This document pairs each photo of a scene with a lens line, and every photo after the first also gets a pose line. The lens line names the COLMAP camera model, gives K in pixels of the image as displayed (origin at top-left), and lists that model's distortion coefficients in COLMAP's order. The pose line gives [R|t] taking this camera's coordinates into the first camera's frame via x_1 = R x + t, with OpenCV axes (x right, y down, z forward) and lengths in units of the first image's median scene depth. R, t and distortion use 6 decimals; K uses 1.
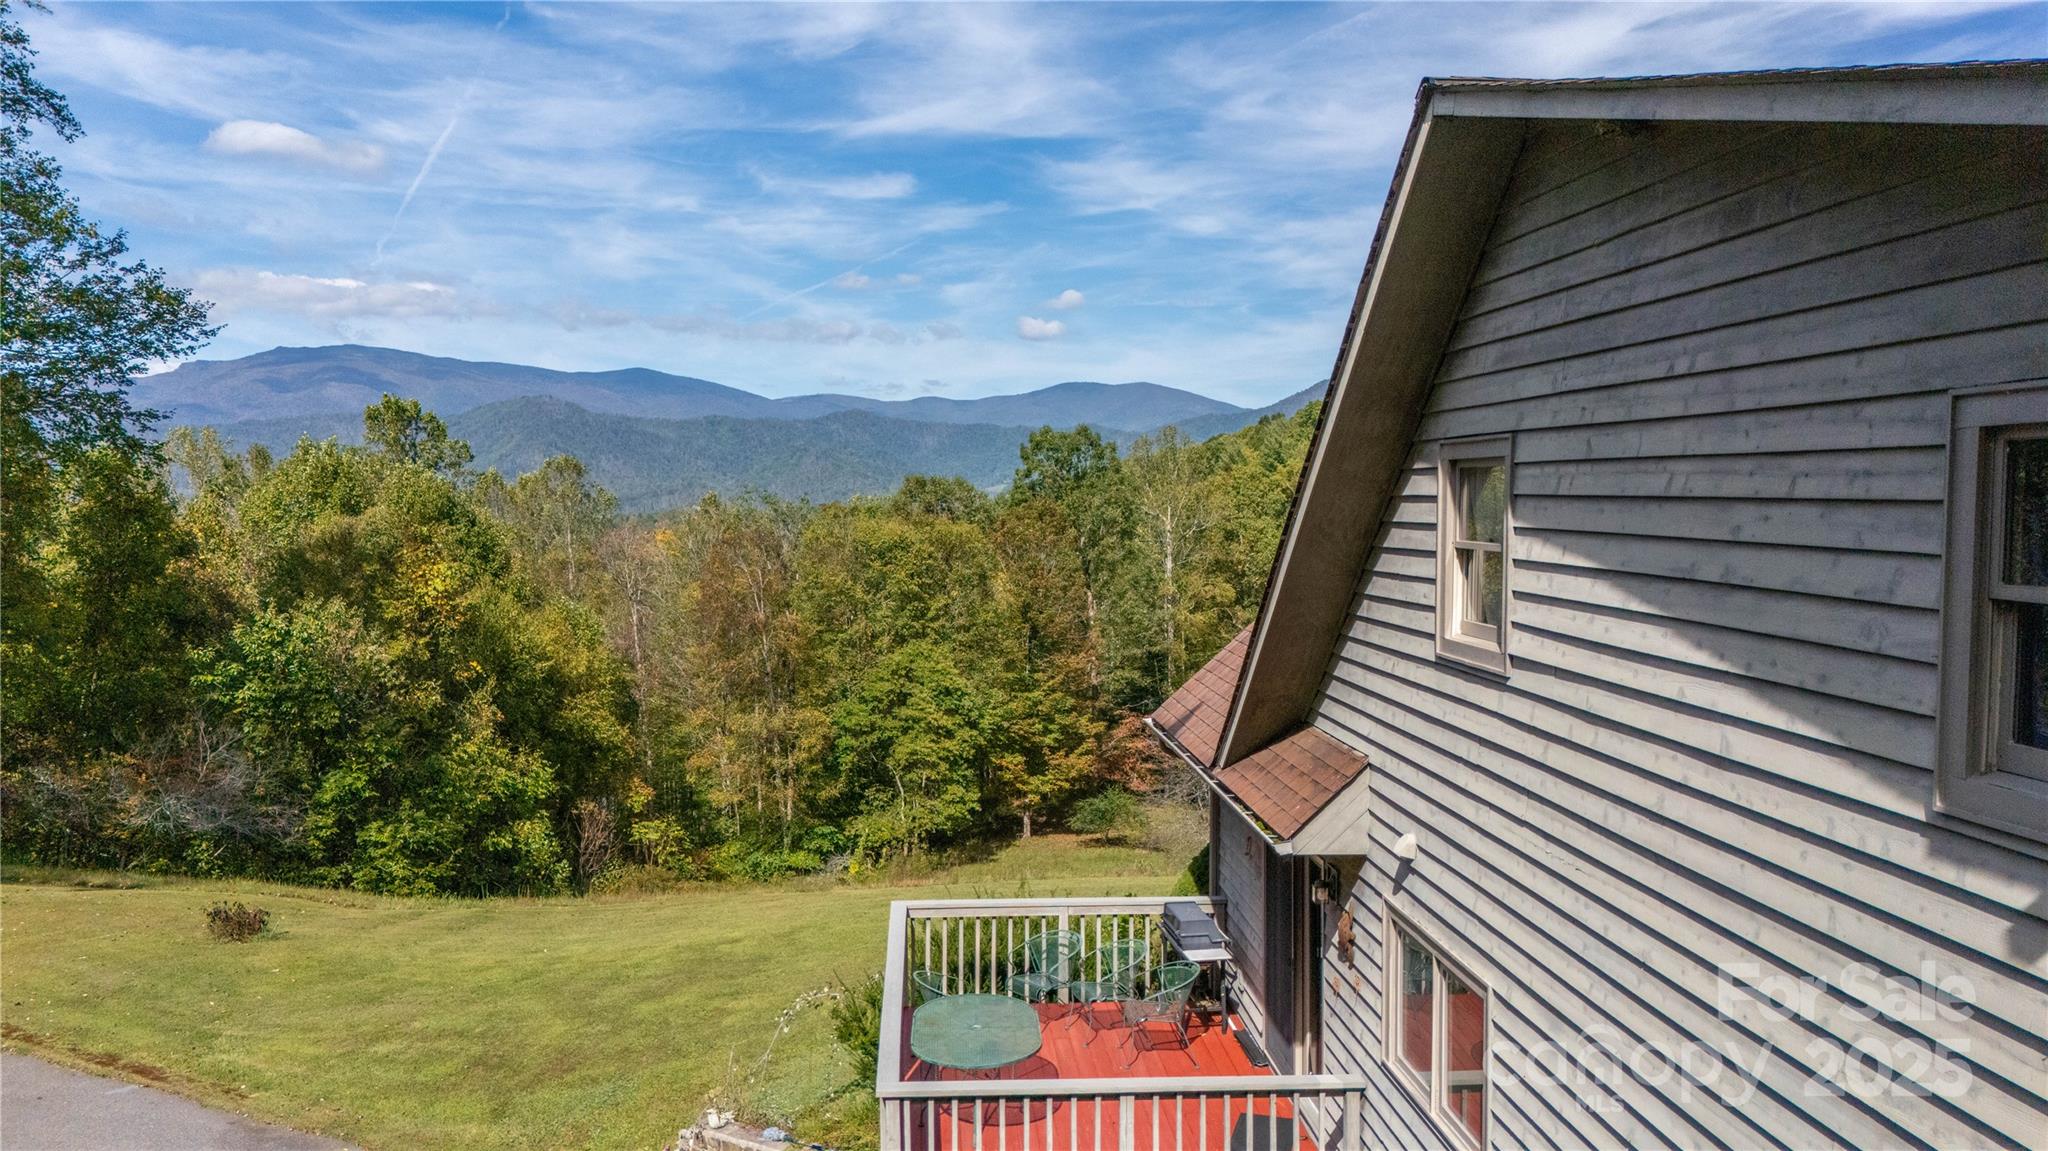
lens RADIAL K [[1499.2, 0, 1024.0], [0, 1499.2, 575.5], [0, 0, 1]] dist [0.128718, -0.149134]
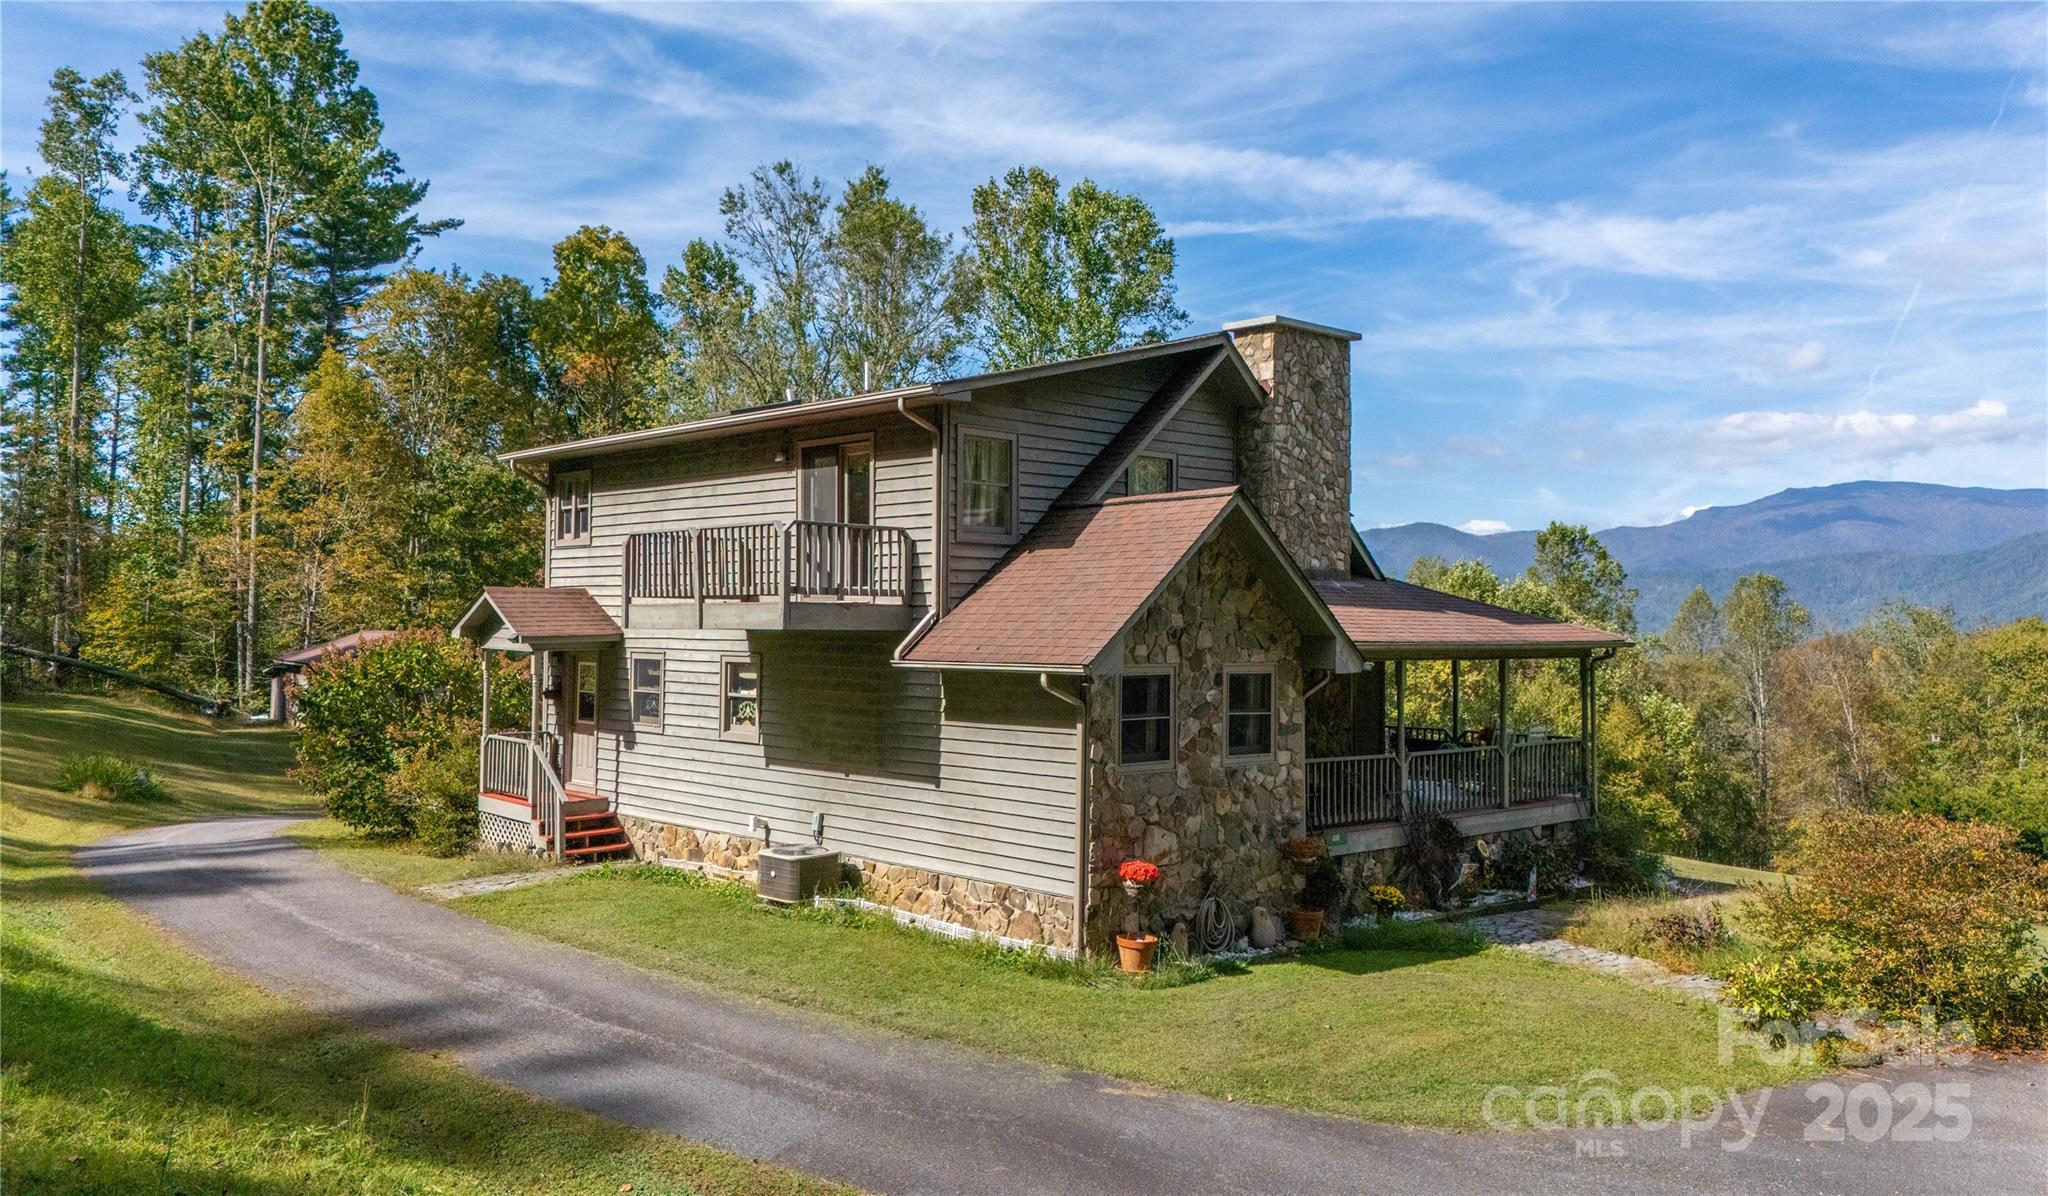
lens RADIAL K [[1592.2, 0, 1093.3], [0, 1592.2, 589.9], [0, 0, 1]] dist [0.048605, -0.002657]
pose [[0.648054, -0.014328, -0.761460, 0.302172], [-0.049853, 0.996881, -0.061186, 0.027540], [0.759961, 0.077613, 0.645318, -0.071967]]
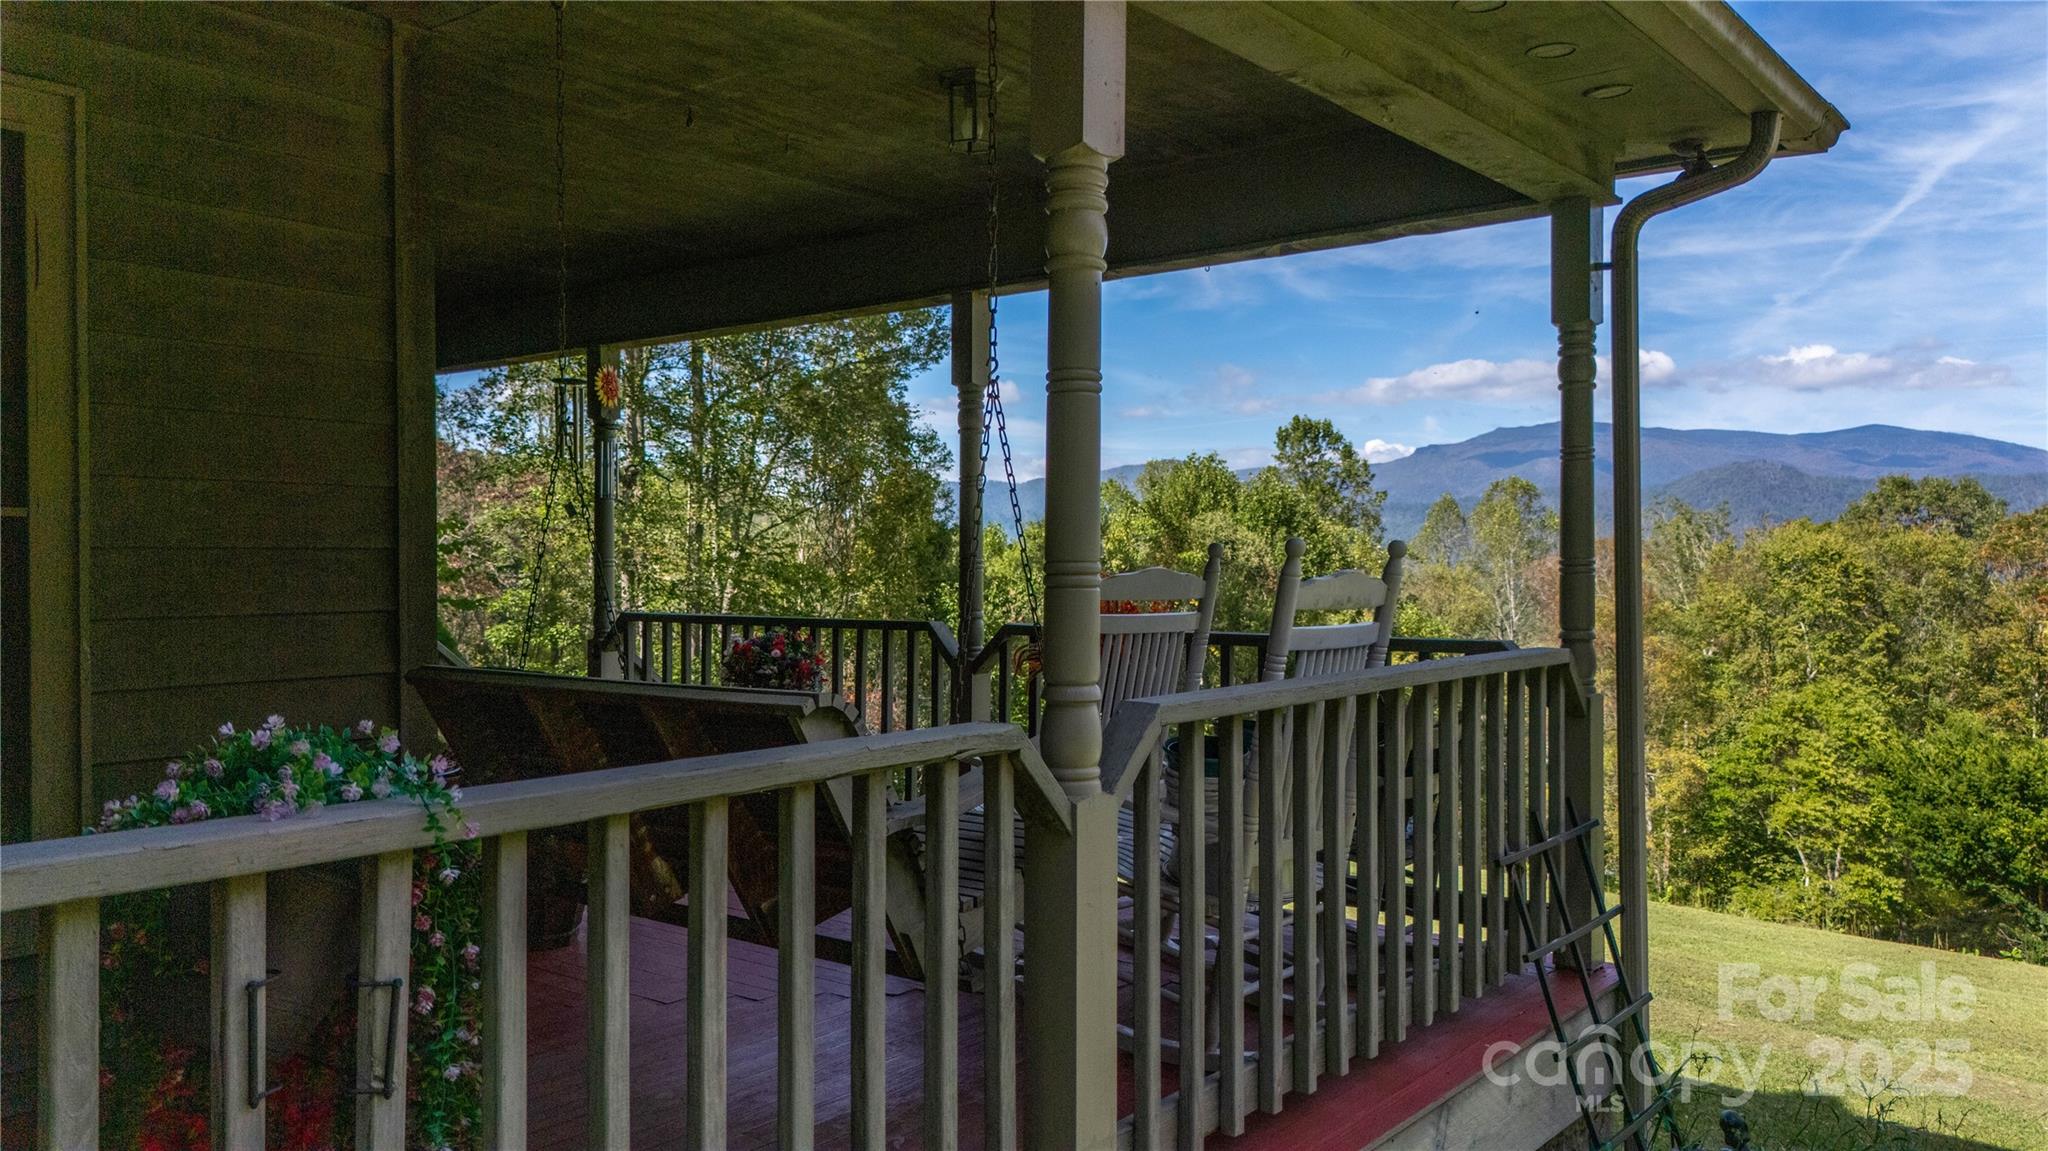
lens RADIAL K [[1509.9, 0, 1024.0], [0, 1509.9, 575.5], [0, 0, 1]] dist [0.038604, -0.006580]
pose [[0.725939, 0.007318, -0.687720, 0.170468], [-0.039663, 0.998725, -0.031240, 0.031168], [0.686615, 0.049956, 0.725303, 0.118962]]
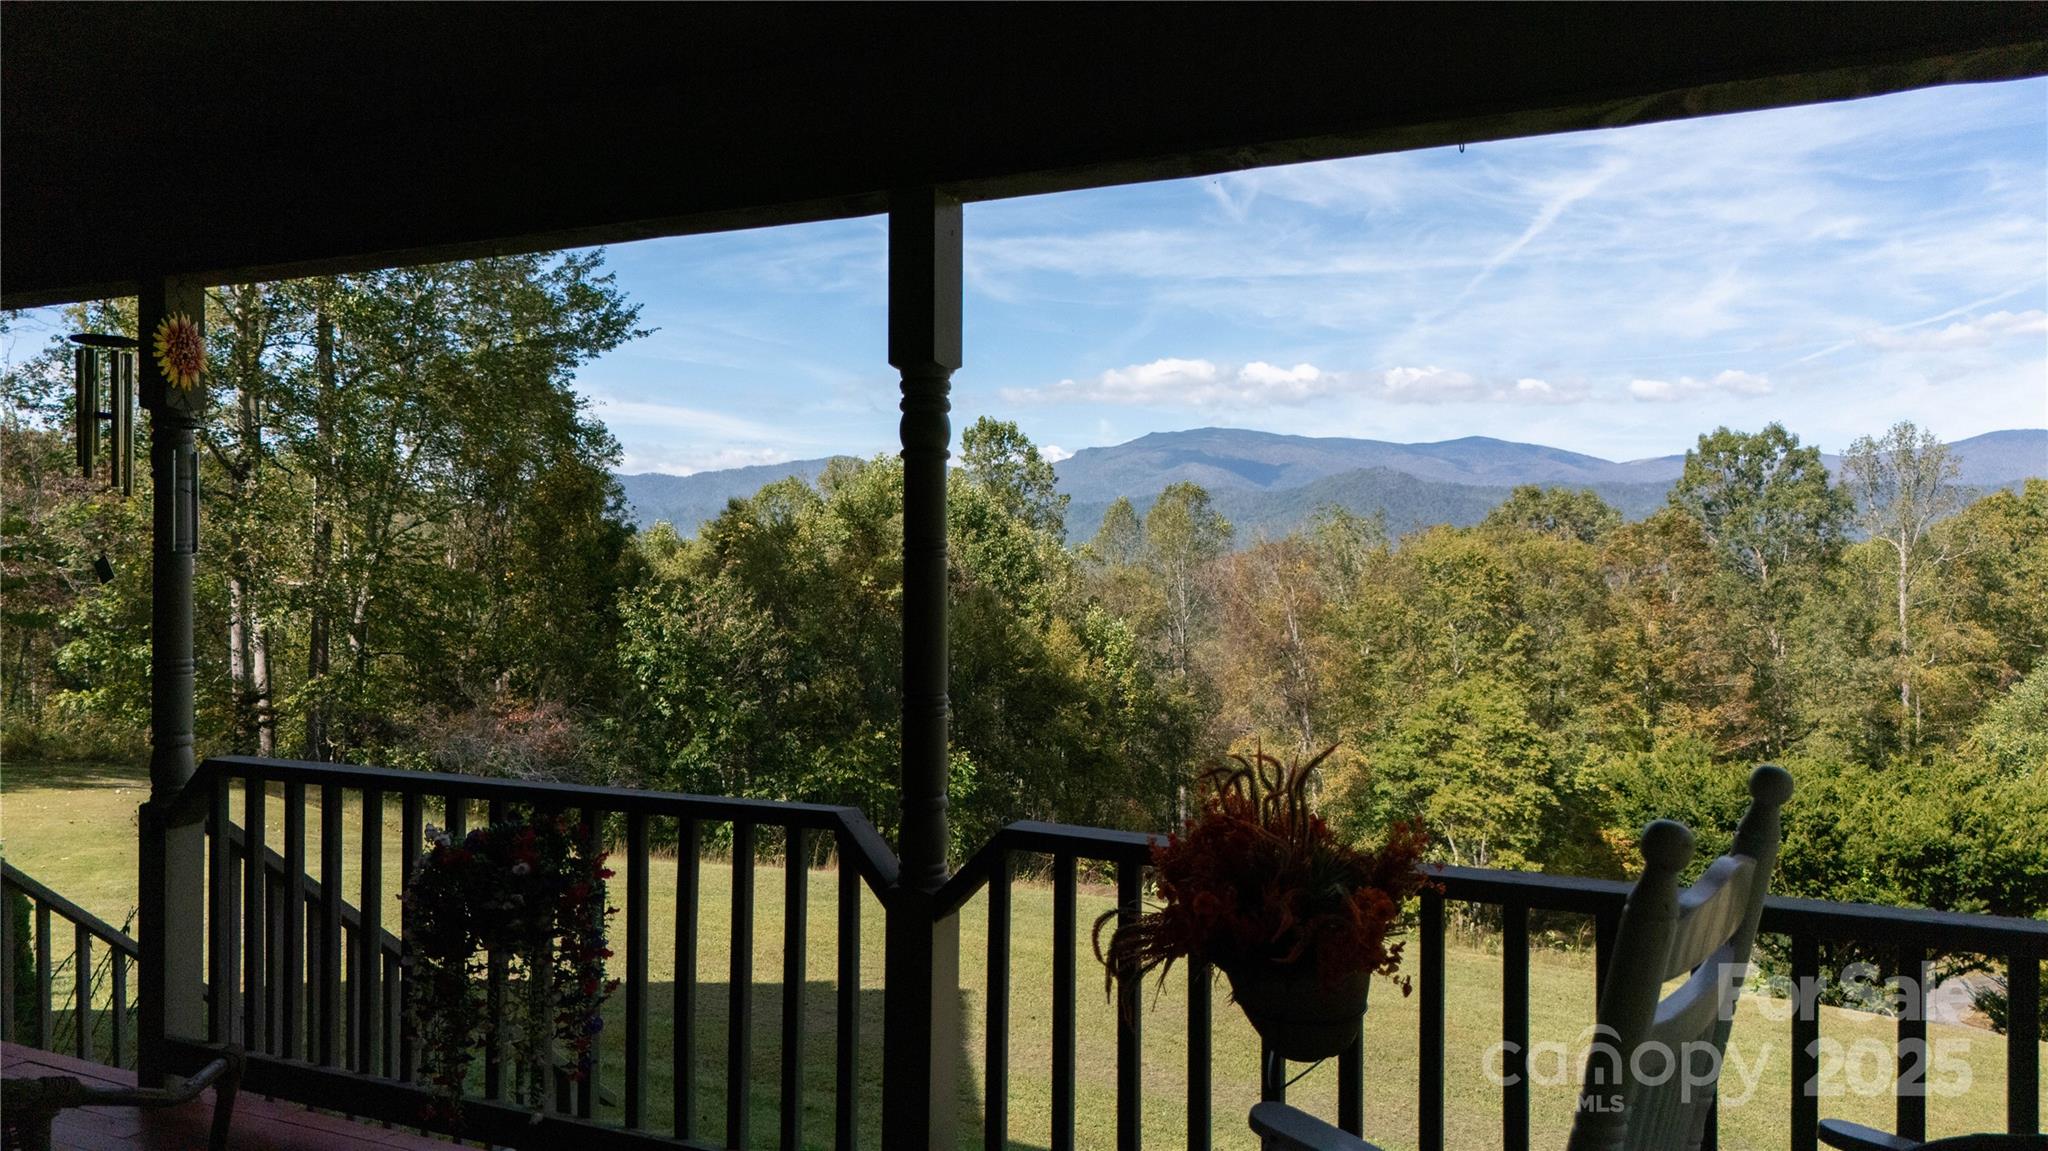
lens RADIAL K [[1500.6, 0, 1024.0], [0, 1500.6, 575.5], [0, 0, 1]] dist [0.105253, -0.152613]
pose [[0.858112, 0.008939, -0.513385, 0.143745], [-0.032607, 0.998779, -0.037112, 0.027121], [0.512427, 0.048586, 0.857355, 0.135407]]
